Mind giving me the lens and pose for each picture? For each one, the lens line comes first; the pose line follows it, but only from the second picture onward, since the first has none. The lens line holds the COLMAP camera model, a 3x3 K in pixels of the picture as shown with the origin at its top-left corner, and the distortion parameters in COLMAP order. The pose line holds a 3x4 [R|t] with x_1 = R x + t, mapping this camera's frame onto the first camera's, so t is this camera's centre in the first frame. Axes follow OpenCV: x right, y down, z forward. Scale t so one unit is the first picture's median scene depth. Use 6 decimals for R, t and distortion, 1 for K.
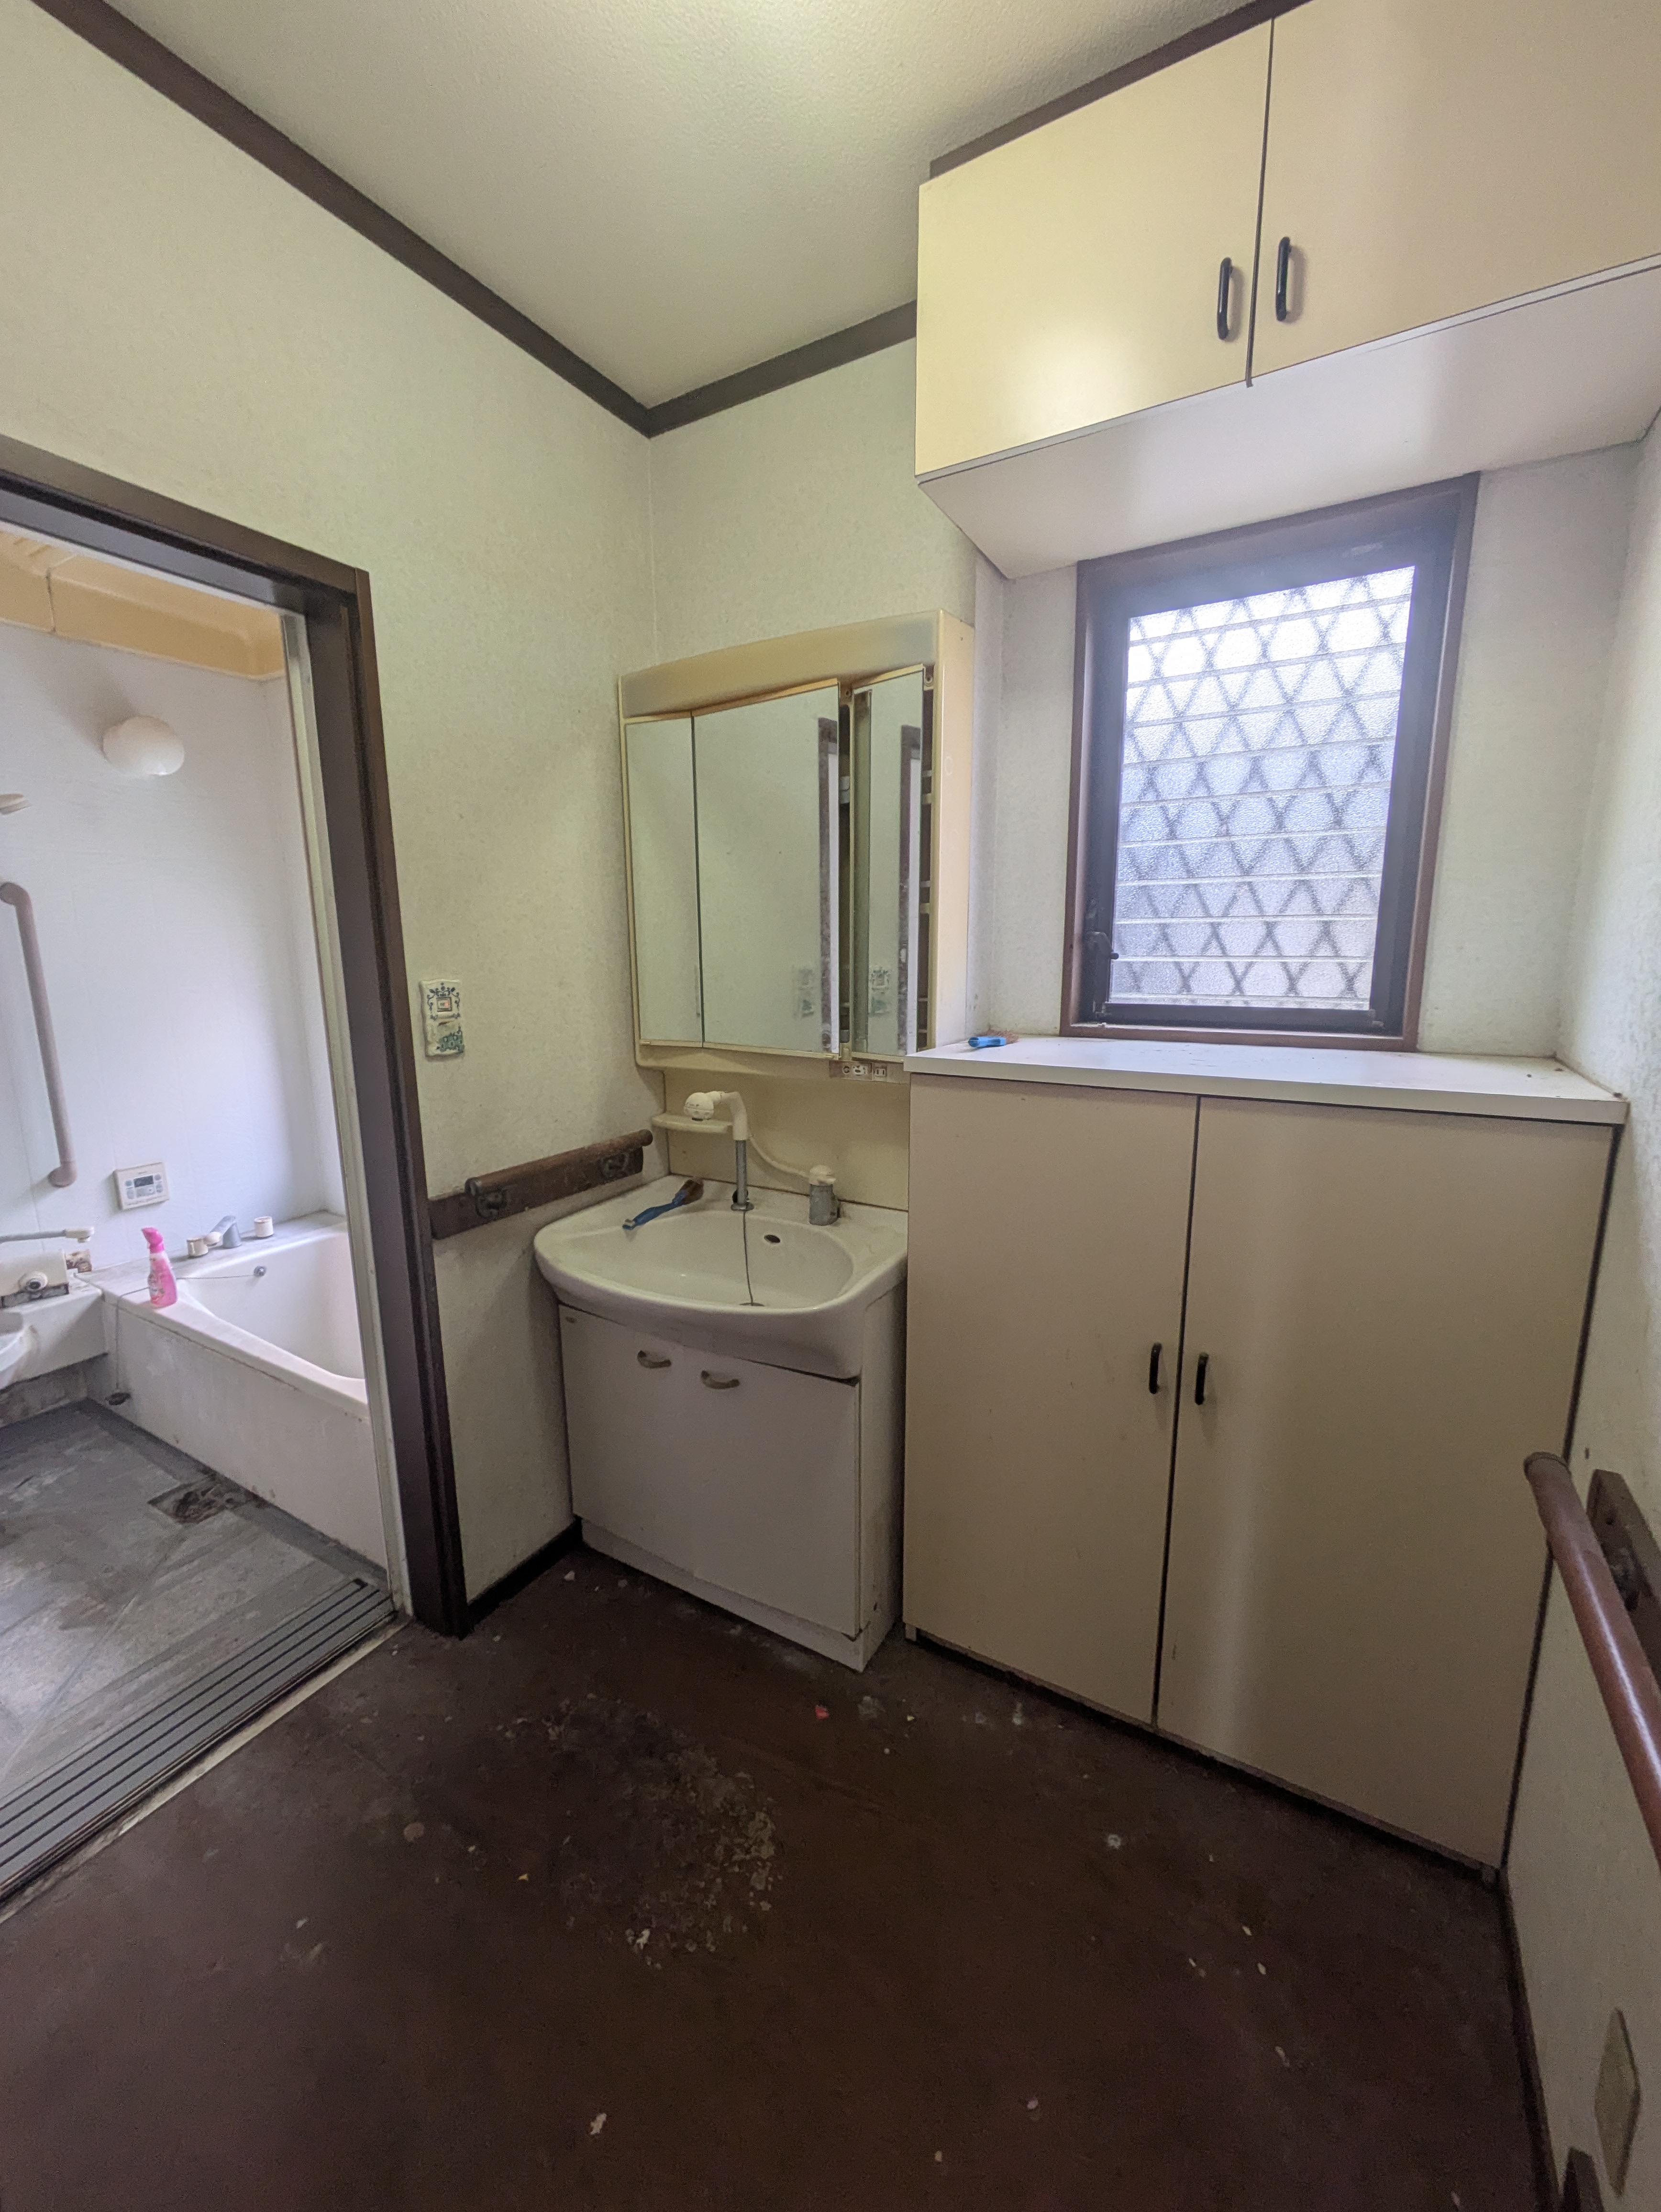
lens RADIAL K [[866.0, 0, 840.3], [0, 866.0, 1121.2], [0, 0, 1]] dist [-0.011350, 0.003356]
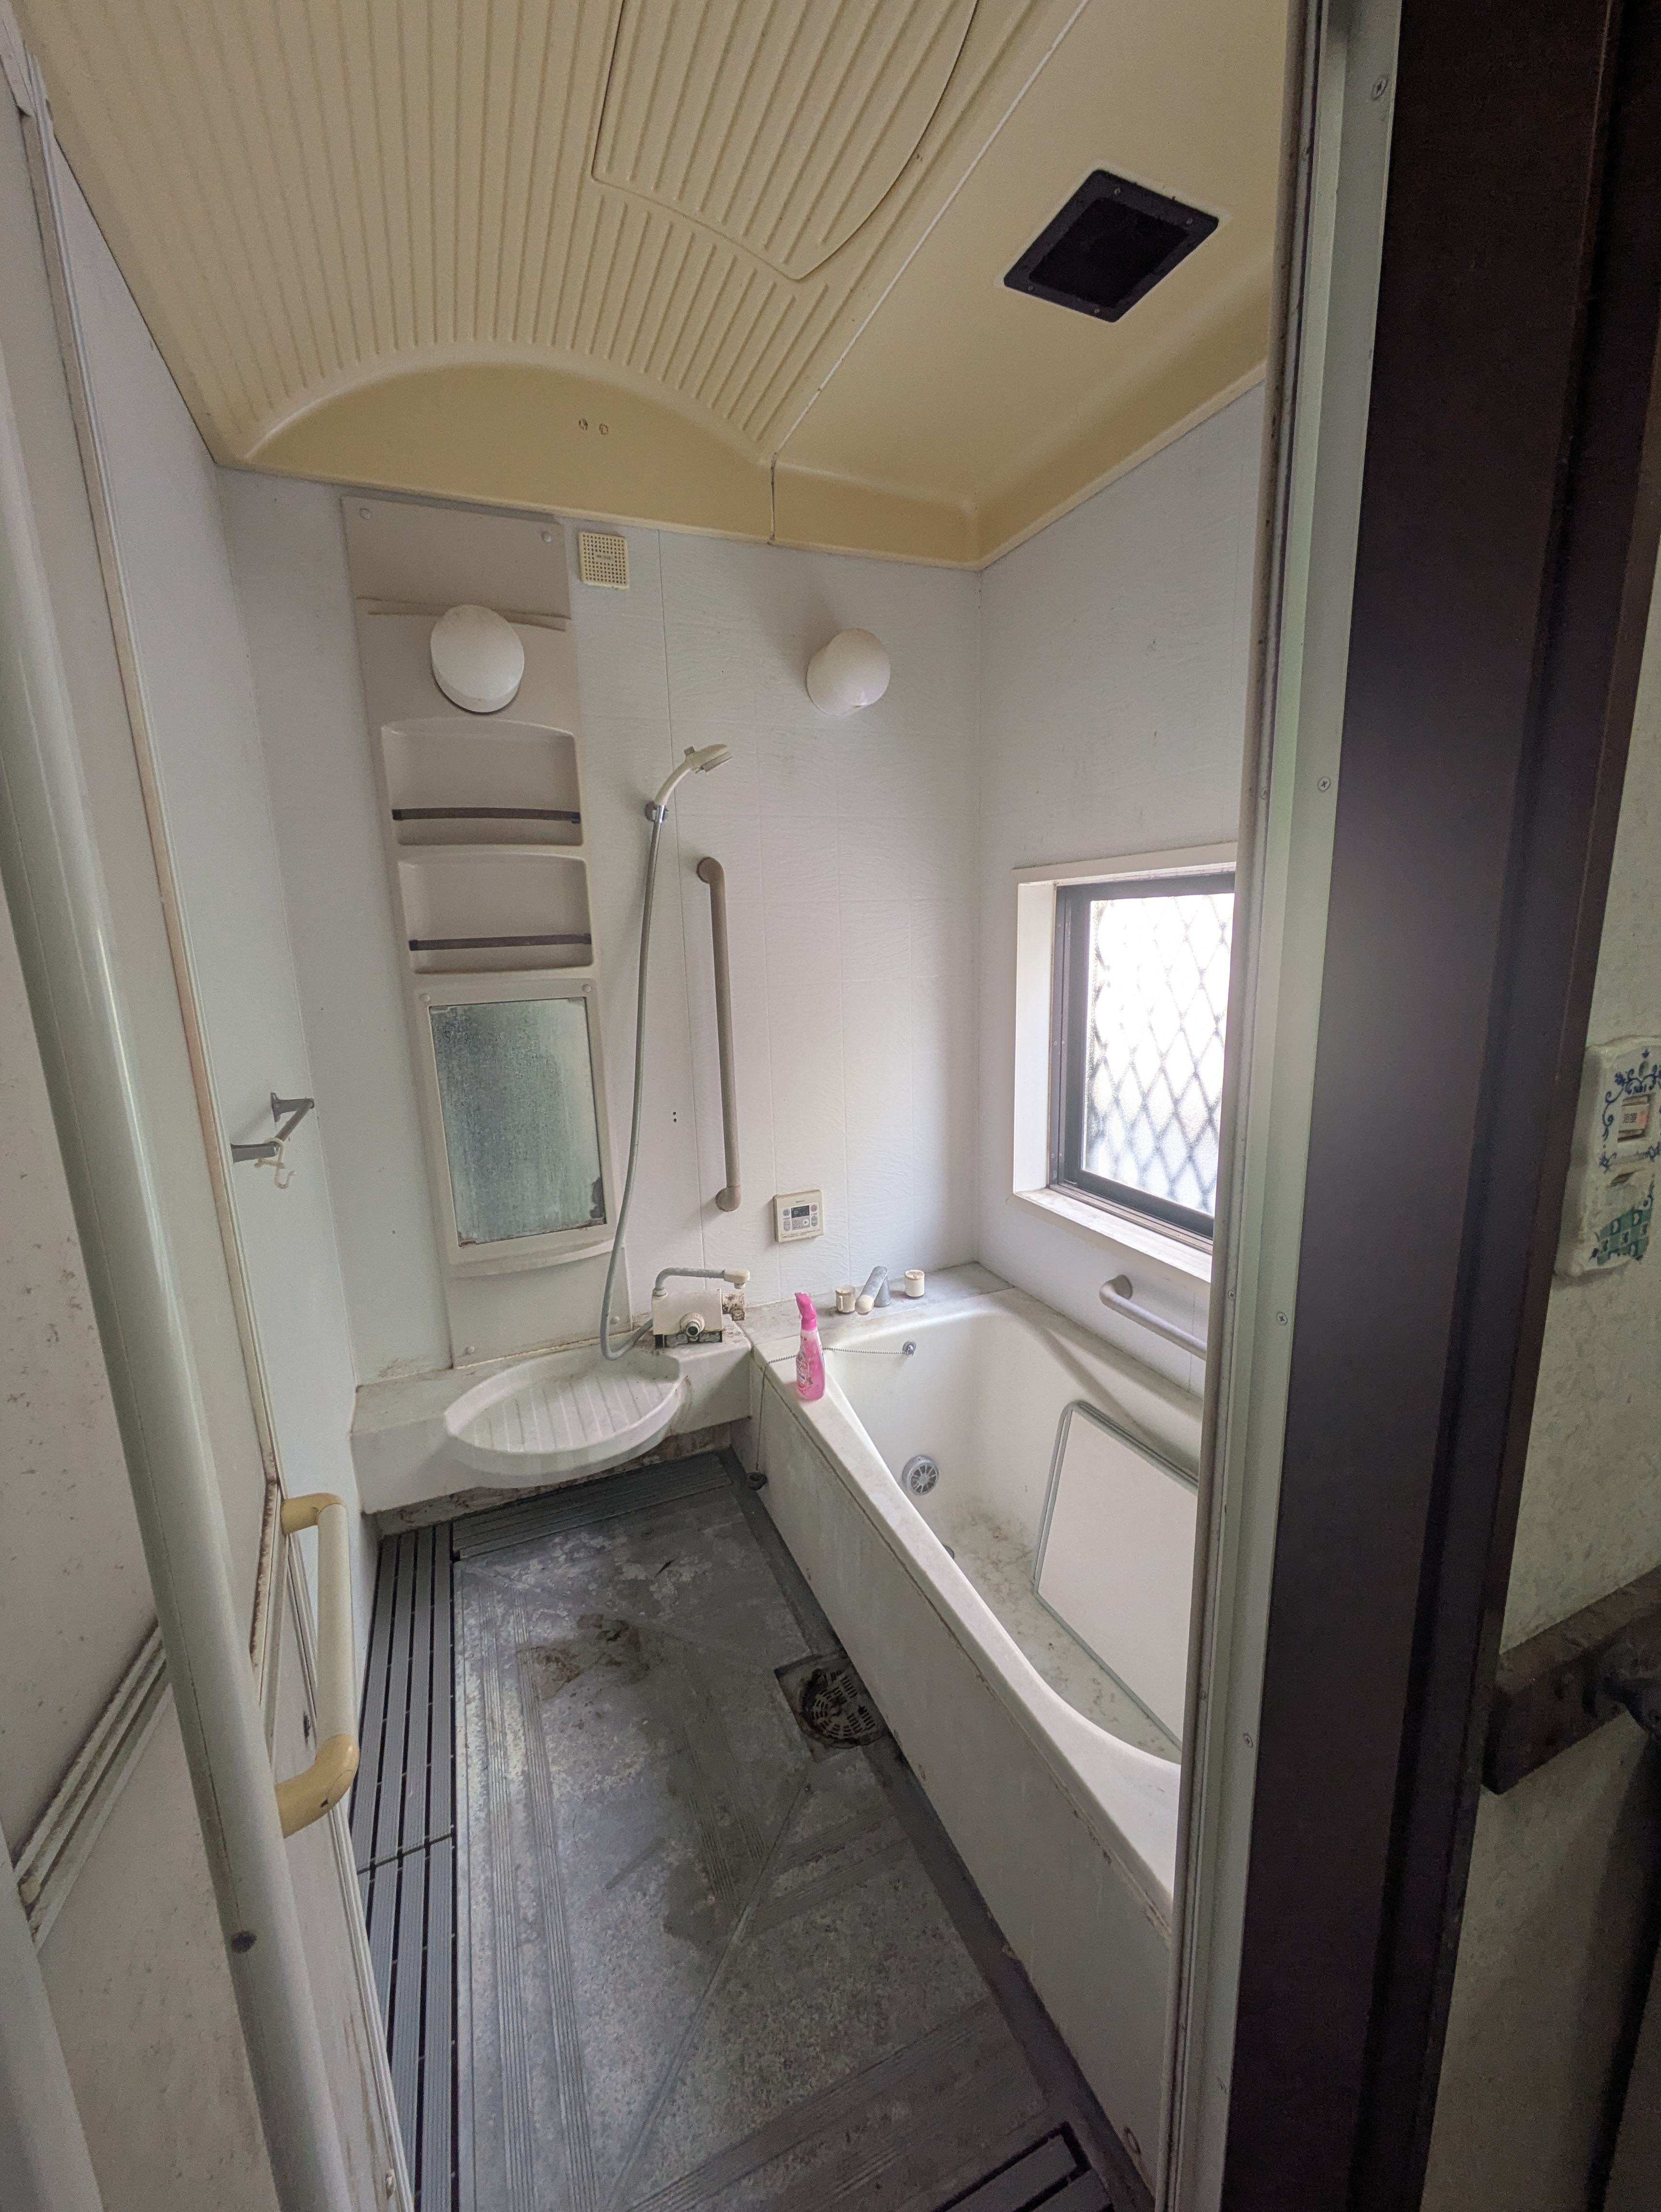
lens RADIAL K [[866.0, 0, 831.1], [0, 866.0, 1103.9], [0, 0, 1]] dist [-0.011350, 0.003356]
pose [[0.802422, 0.094587, -0.589214, -0.327609], [-0.083183, 0.995448, 0.046517, -0.084058], [0.590931, 0.011687, 0.806637, 0.369431]]
